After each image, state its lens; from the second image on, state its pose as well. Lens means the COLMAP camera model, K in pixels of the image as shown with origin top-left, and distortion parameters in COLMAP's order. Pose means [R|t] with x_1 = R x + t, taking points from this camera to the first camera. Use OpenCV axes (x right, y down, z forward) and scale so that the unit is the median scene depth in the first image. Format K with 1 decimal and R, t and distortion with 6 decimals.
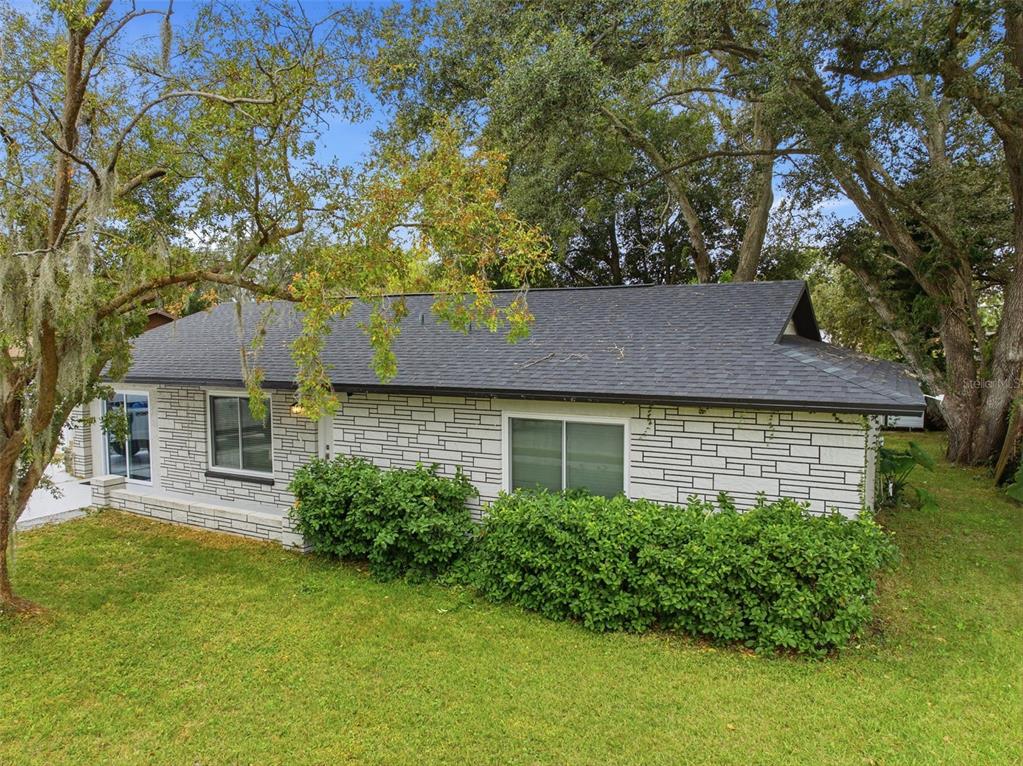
lens RADIAL K [[725.7, 0, 509.8], [0, 725.7, 381.0], [0, 0, 1]] dist [-0.039703, 0.008909]
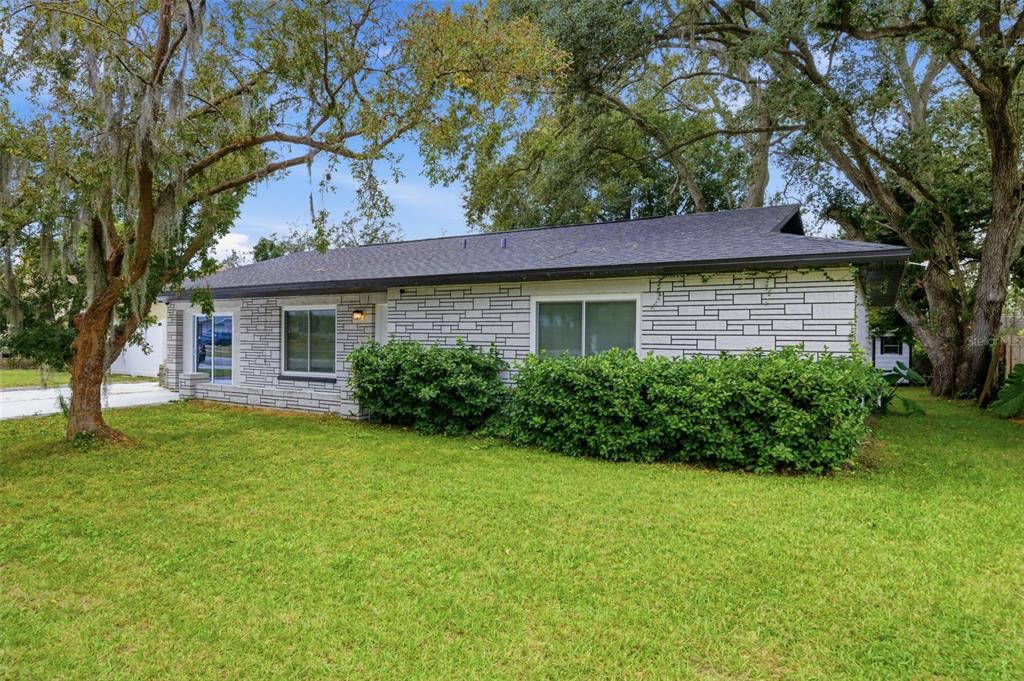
lens RADIAL K [[612.9, 0, 512.1], [0, 612.9, 340.3], [0, 0, 1]] dist [0.022421, -0.011044]
pose [[0.998824, 0.016107, -0.045738, 0.005970], [-0.018668, 0.998248, -0.056142, 0.187826], [0.044753, 0.056930, 0.997375, 0.020162]]
